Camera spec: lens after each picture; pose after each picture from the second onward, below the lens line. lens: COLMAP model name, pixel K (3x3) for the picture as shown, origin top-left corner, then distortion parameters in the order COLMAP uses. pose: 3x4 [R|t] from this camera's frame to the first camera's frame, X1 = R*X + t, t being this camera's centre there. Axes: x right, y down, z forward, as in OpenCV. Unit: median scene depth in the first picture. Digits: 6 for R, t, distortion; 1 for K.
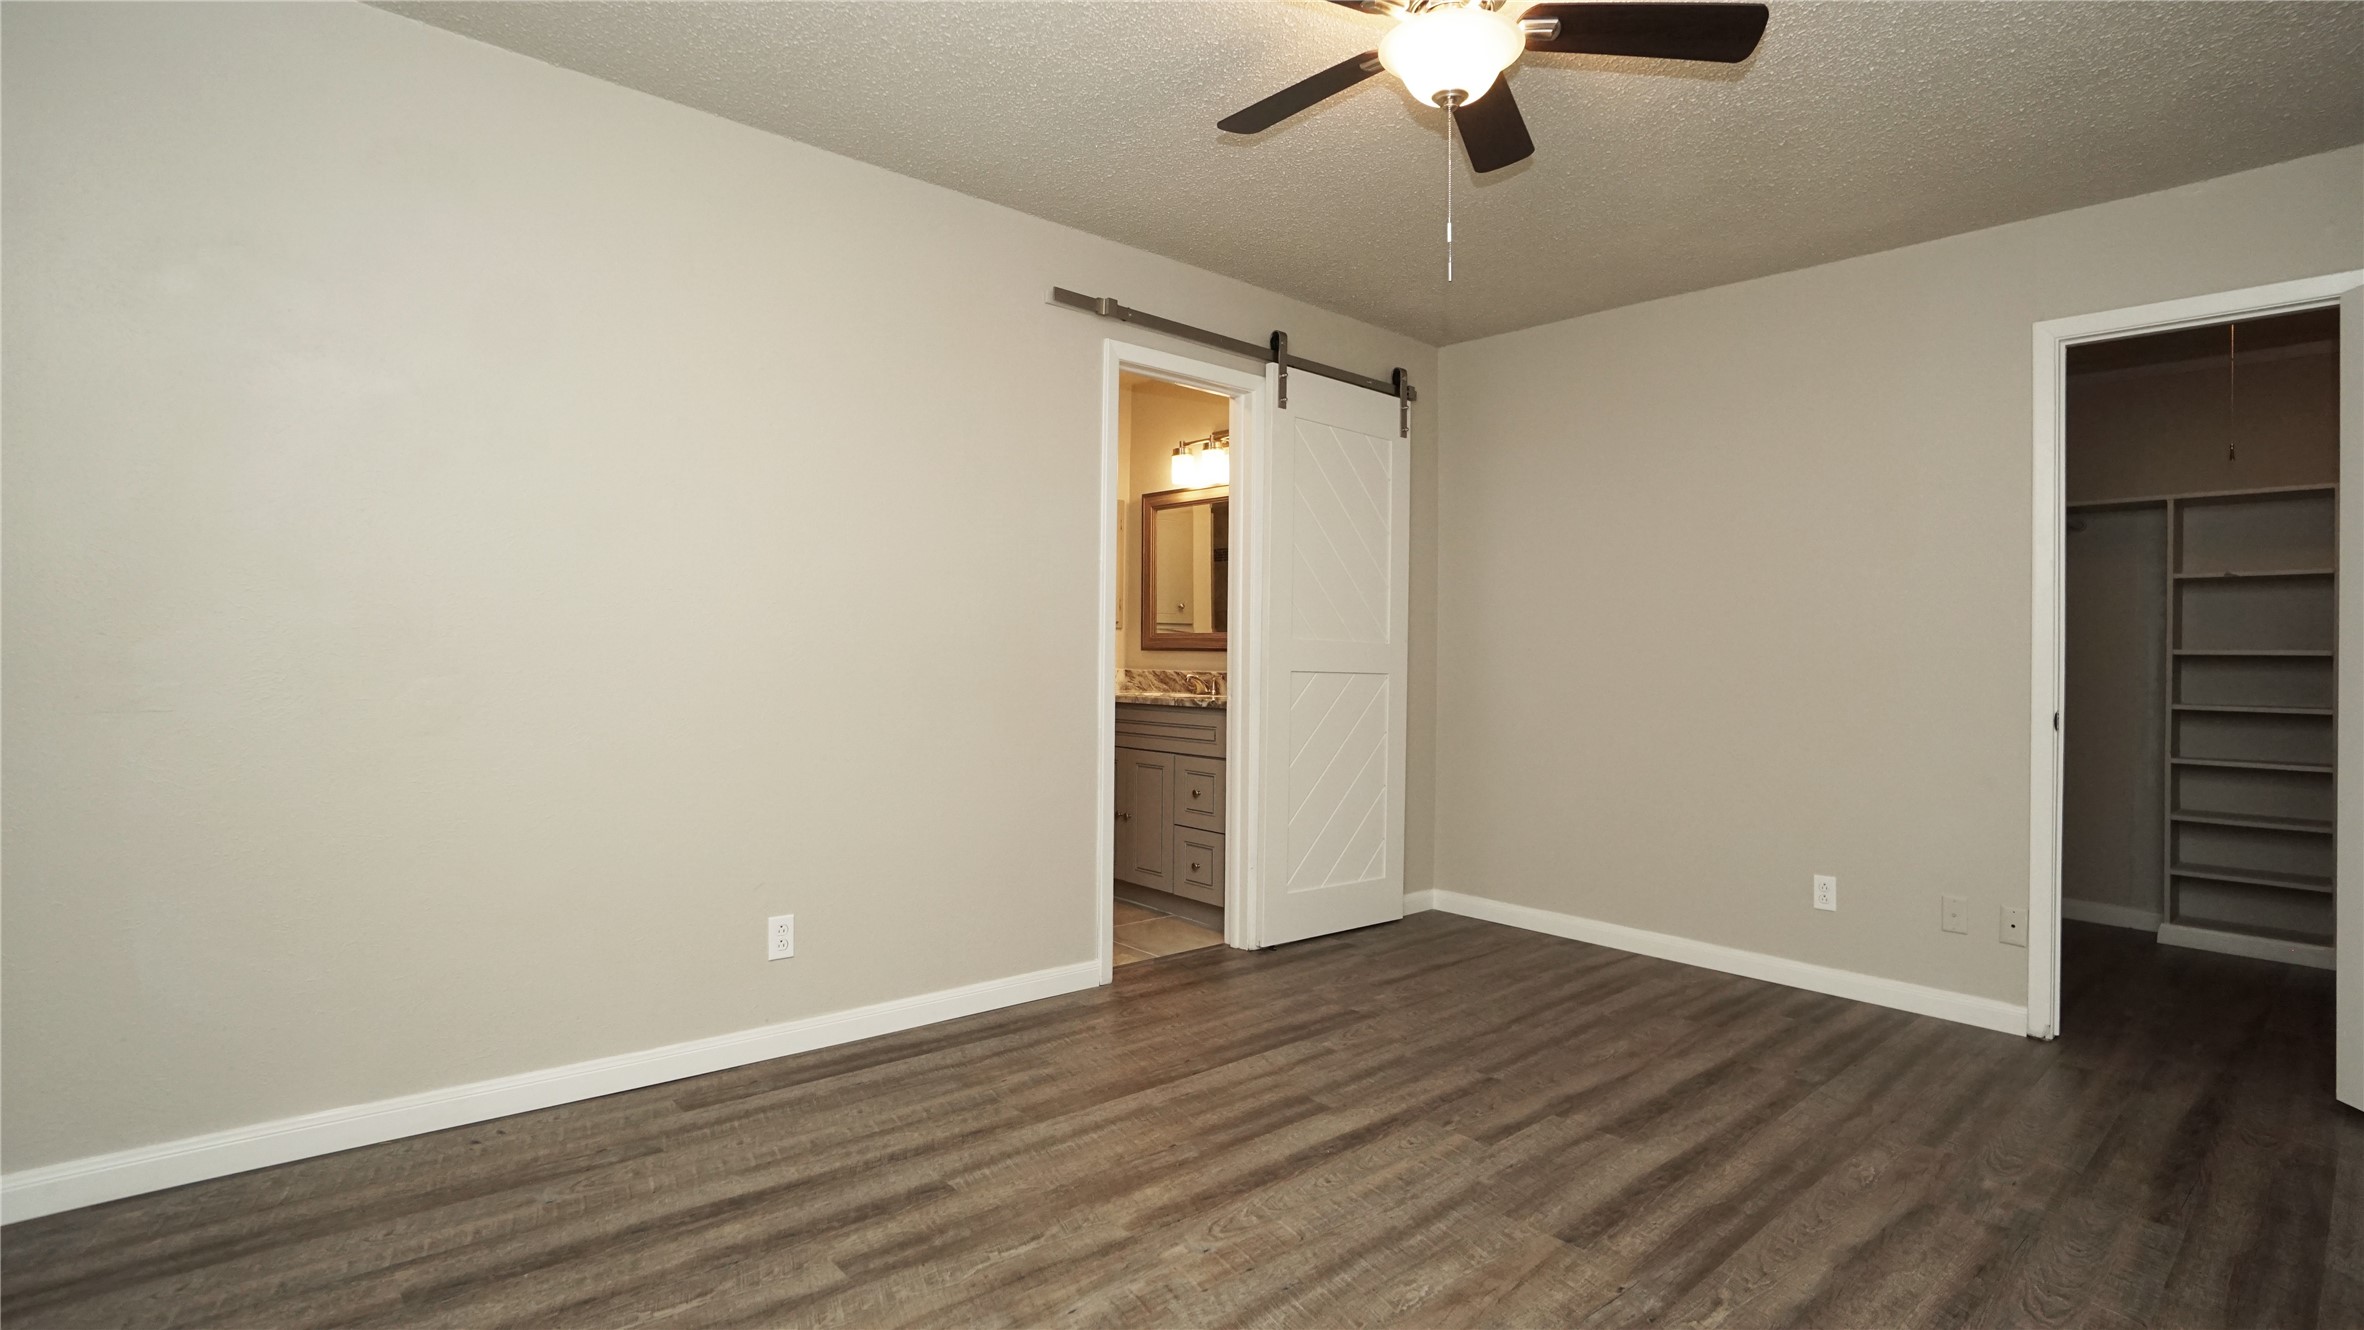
lens RADIAL K [[1124.3, 0, 1172.5], [0, 1124.3, 661.6], [0, 0, 1]] dist [-0.015981, 0.002574]
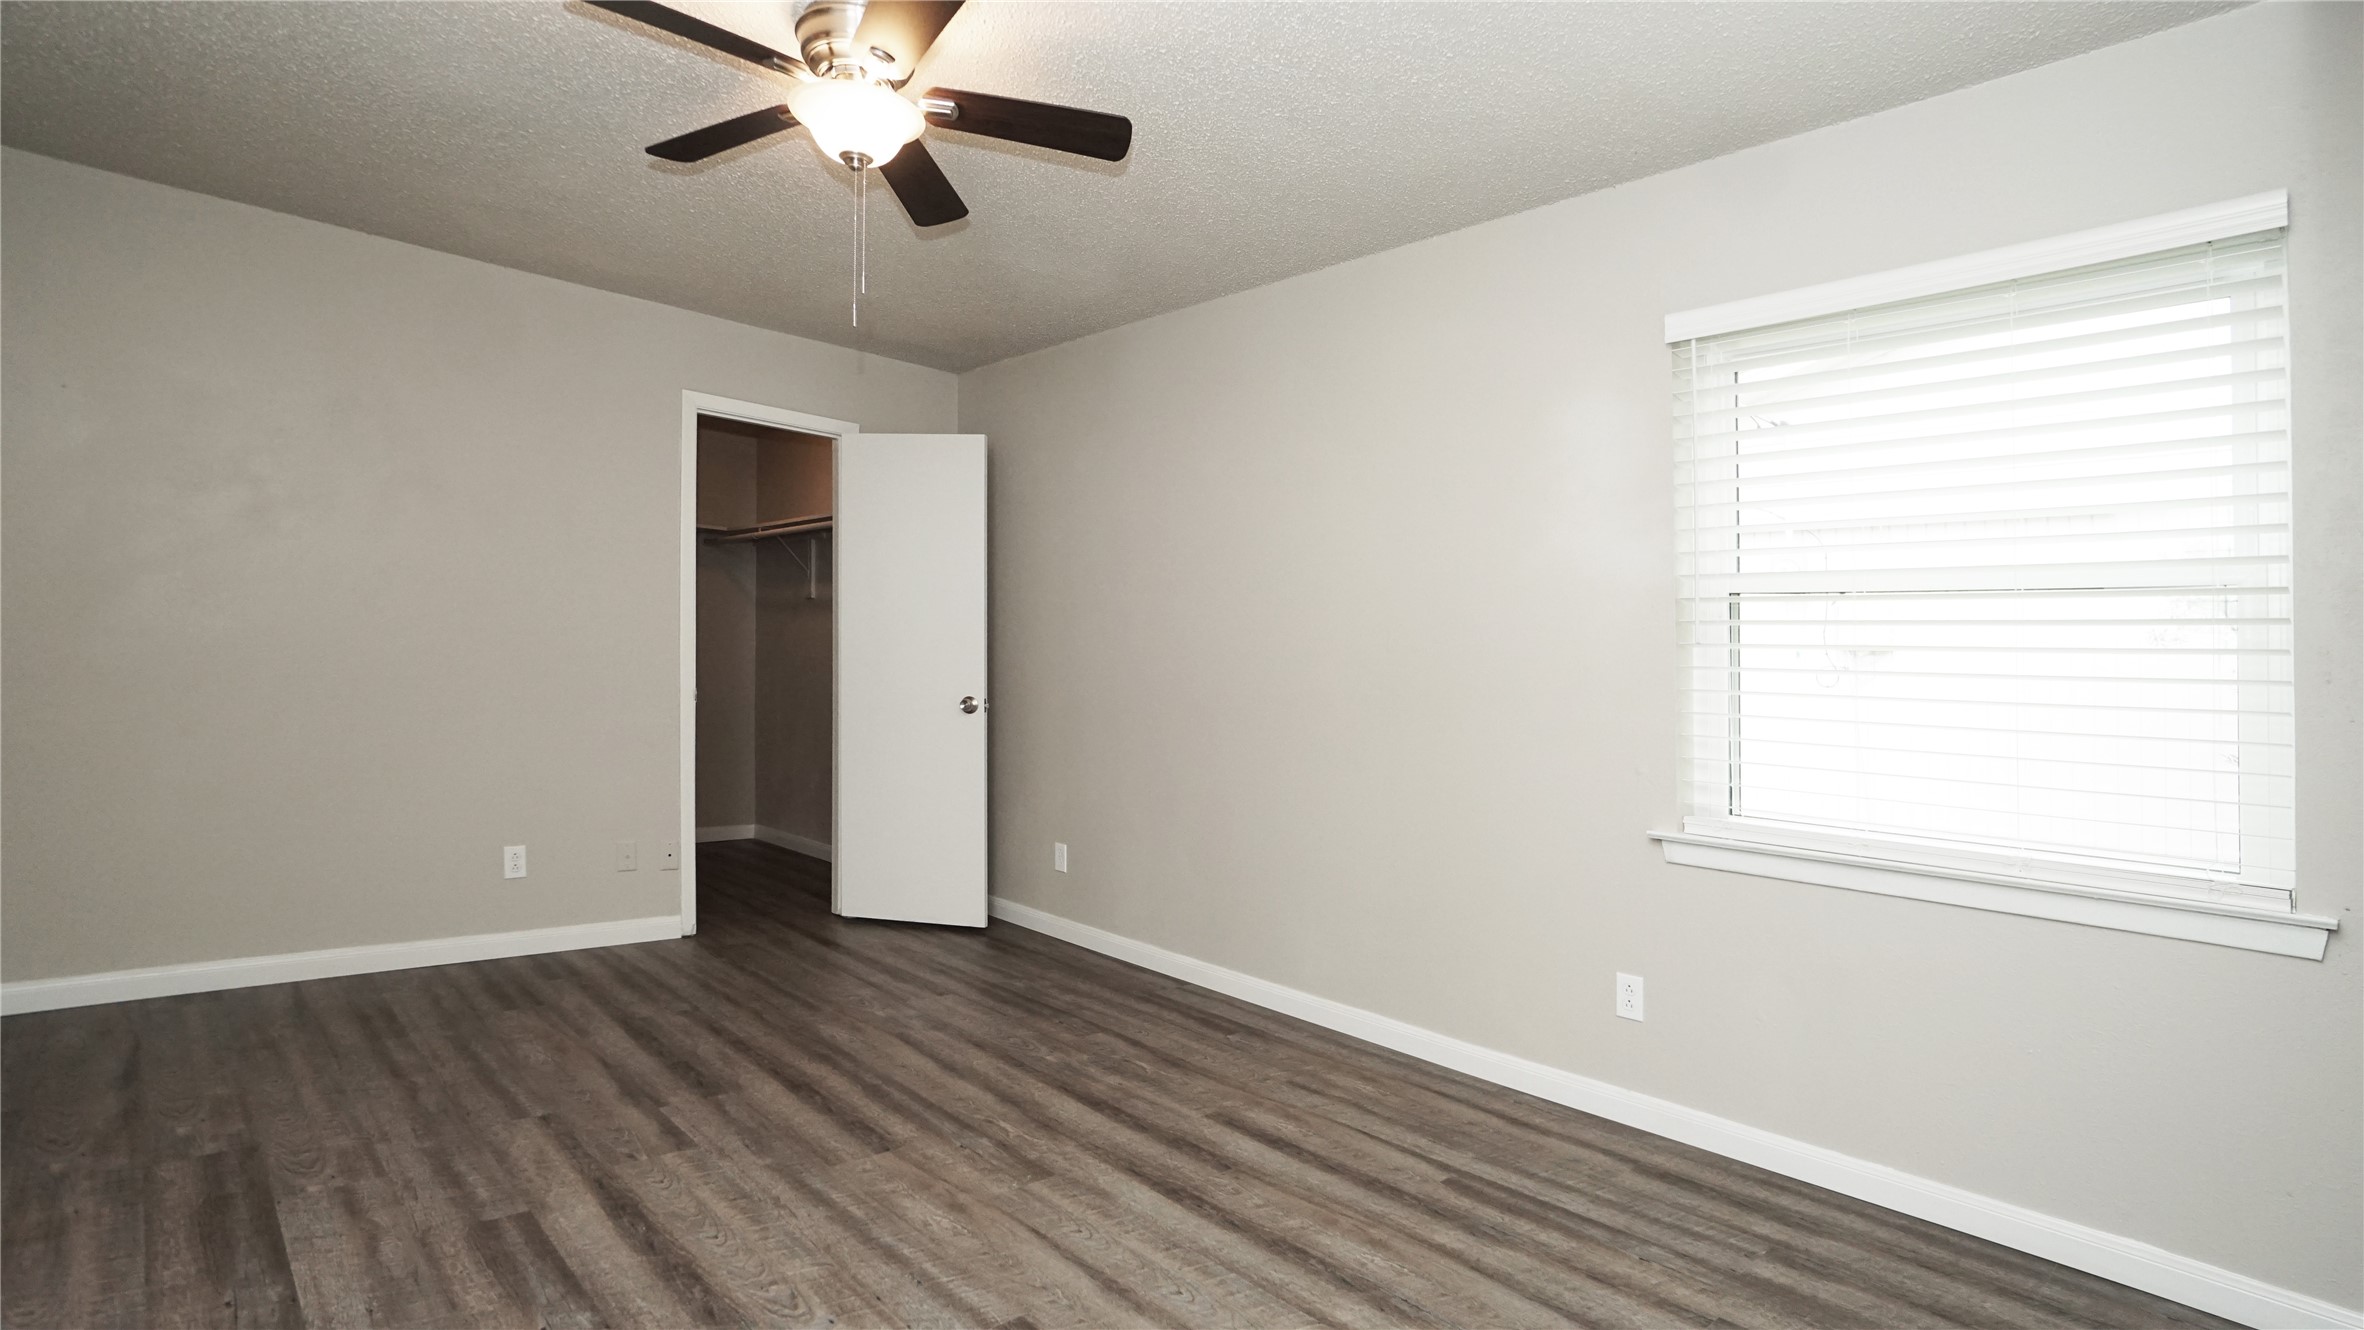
lens RADIAL K [[1124.3, 0, 1172.2], [0, 1124.3, 669.2], [0, 0, 1]] dist [-0.015981, 0.002574]
pose [[-0.012343, -0.011557, 0.999857, -0.653273], [-0.044189, 0.998963, 0.011001, -0.015752], [-0.998947, -0.044047, -0.012841, 0.572472]]
